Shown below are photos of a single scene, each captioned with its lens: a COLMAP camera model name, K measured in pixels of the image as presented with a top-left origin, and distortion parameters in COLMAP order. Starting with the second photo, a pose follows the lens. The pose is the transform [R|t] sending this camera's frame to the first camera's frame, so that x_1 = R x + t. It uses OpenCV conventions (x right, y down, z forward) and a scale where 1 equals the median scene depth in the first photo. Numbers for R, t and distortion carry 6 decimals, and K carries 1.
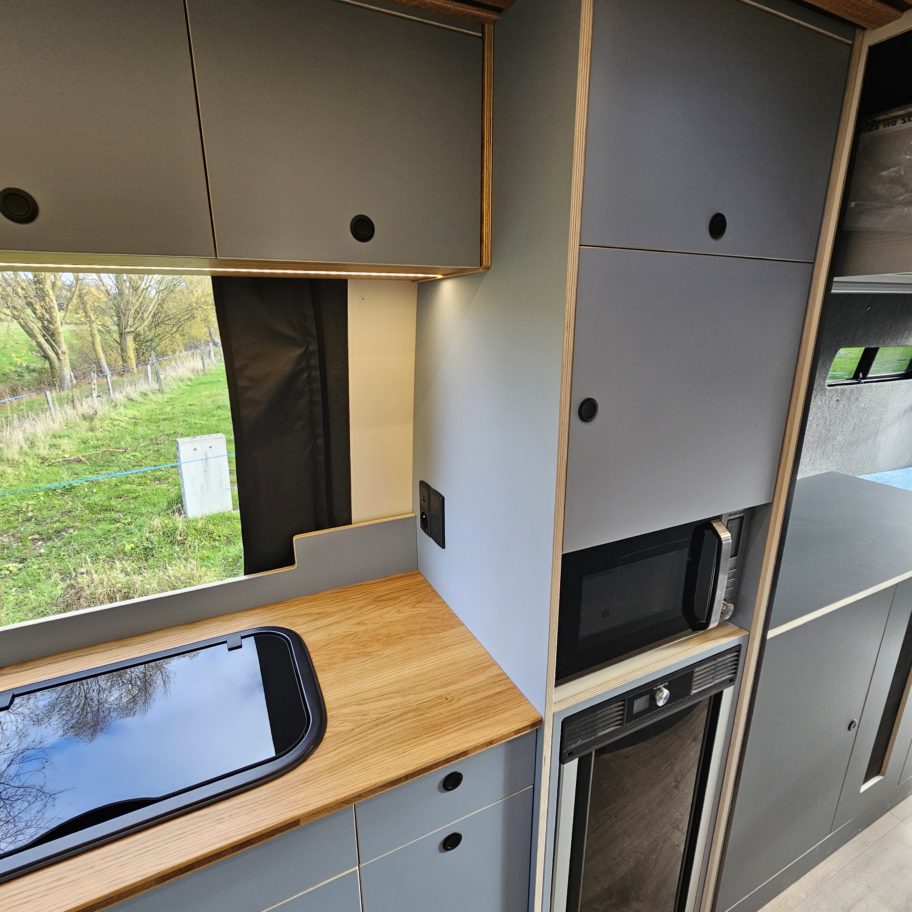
lens RADIAL K [[490.6, 0, 459.7], [0, 490.6, 453.5], [0, 0, 1]] dist [-0.001937, -0.001628]
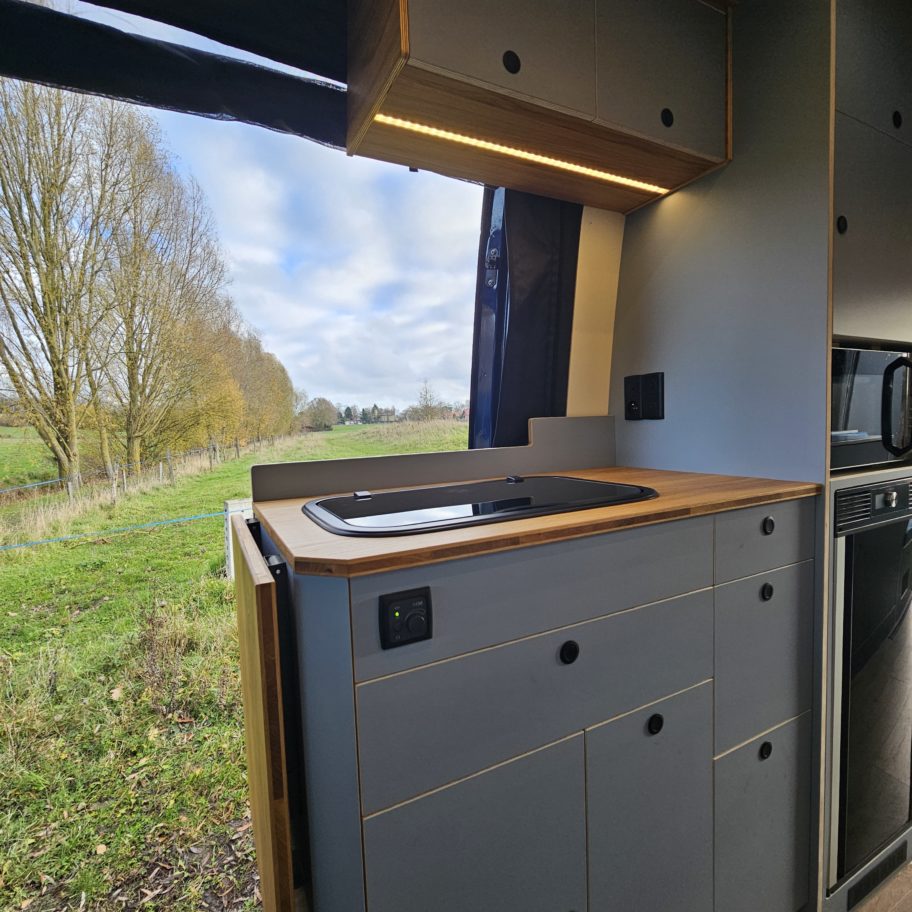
lens RADIAL K [[490.6, 0, 454.1], [0, 490.6, 458.3], [0, 0, 1]] dist [-0.001937, -0.001628]
pose [[0.999374, -0.028921, 0.020365, -0.083504], [0.032475, 0.978385, -0.204224, 0.076061], [-0.014019, 0.204757, 0.978712, -0.019972]]
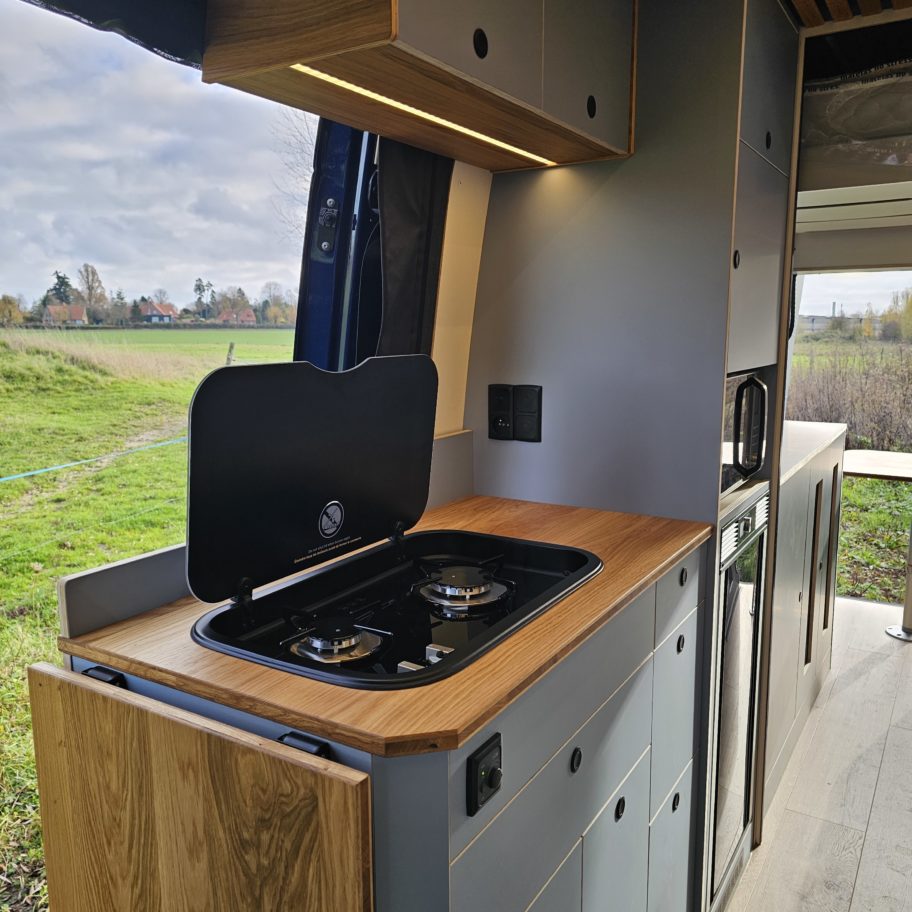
lens RADIAL K [[812.8, 0, 448.5], [0, 812.8, 462.6], [0, 0, 1]] dist [0.064663, -0.066166]
pose [[0.842777, -0.086331, 0.531294, -0.155760], [0.142359, 0.987656, -0.065335, 0.046676], [-0.519096, 0.130697, 0.844664, -0.040306]]
